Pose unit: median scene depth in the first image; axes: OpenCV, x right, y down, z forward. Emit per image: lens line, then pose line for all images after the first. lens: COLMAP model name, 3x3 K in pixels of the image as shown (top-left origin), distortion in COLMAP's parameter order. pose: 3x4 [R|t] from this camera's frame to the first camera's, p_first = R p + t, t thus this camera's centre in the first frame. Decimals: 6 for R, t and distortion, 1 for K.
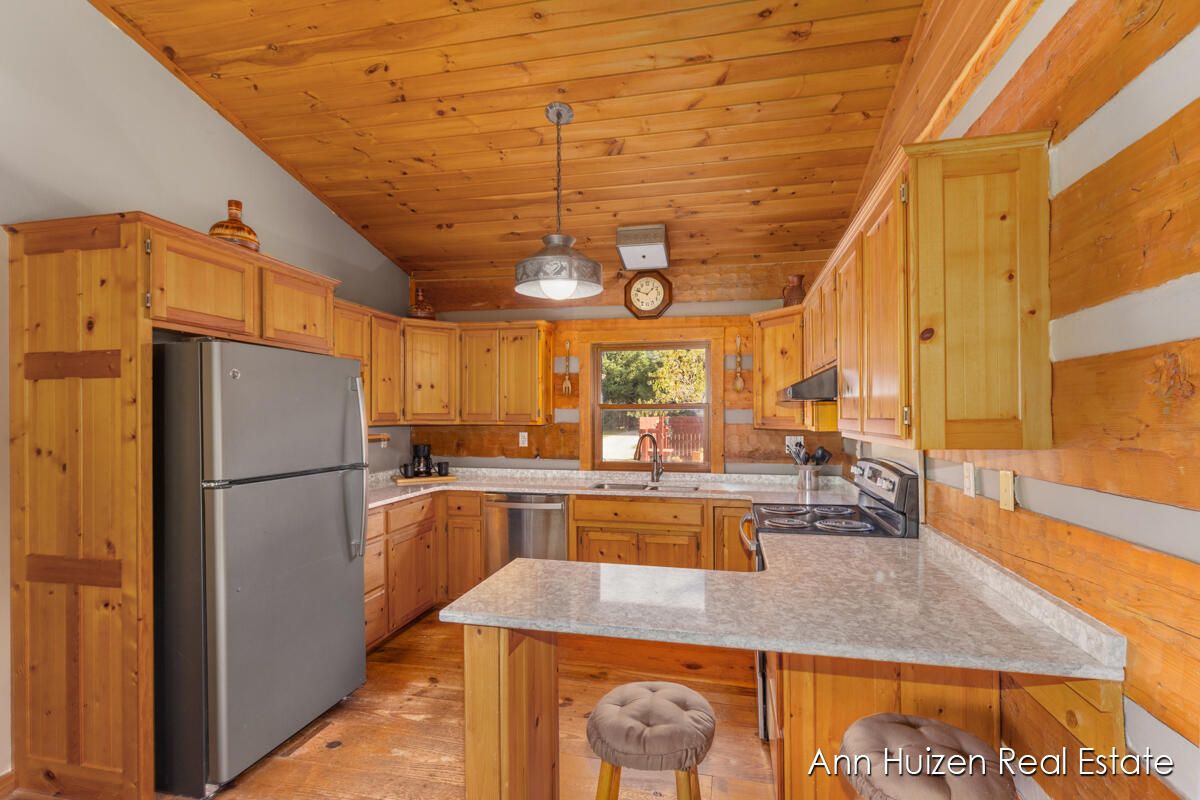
lens RADIAL K [[547.4, 0, 612.0], [0, 547.4, 410.2], [0, 0, 1]] dist [0.003353, -0.002087]
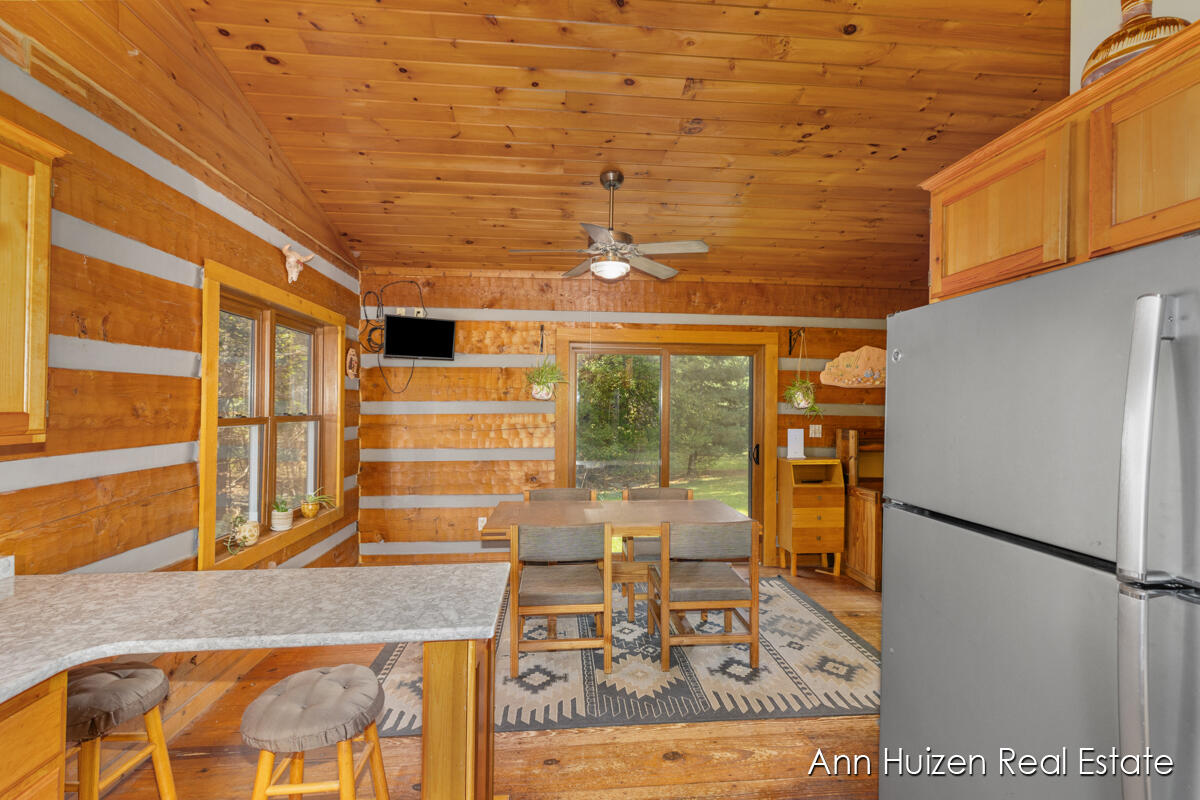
lens RADIAL K [[547.4, 0, 602.6], [0, 547.4, 405.2], [0, 0, 1]] dist [0.003353, -0.002087]
pose [[-0.947935, -0.005254, -0.318419, -0.039913], [-0.000832, 0.999901, -0.014022, 0.005598], [0.318462, -0.013027, -0.947846, 0.795410]]
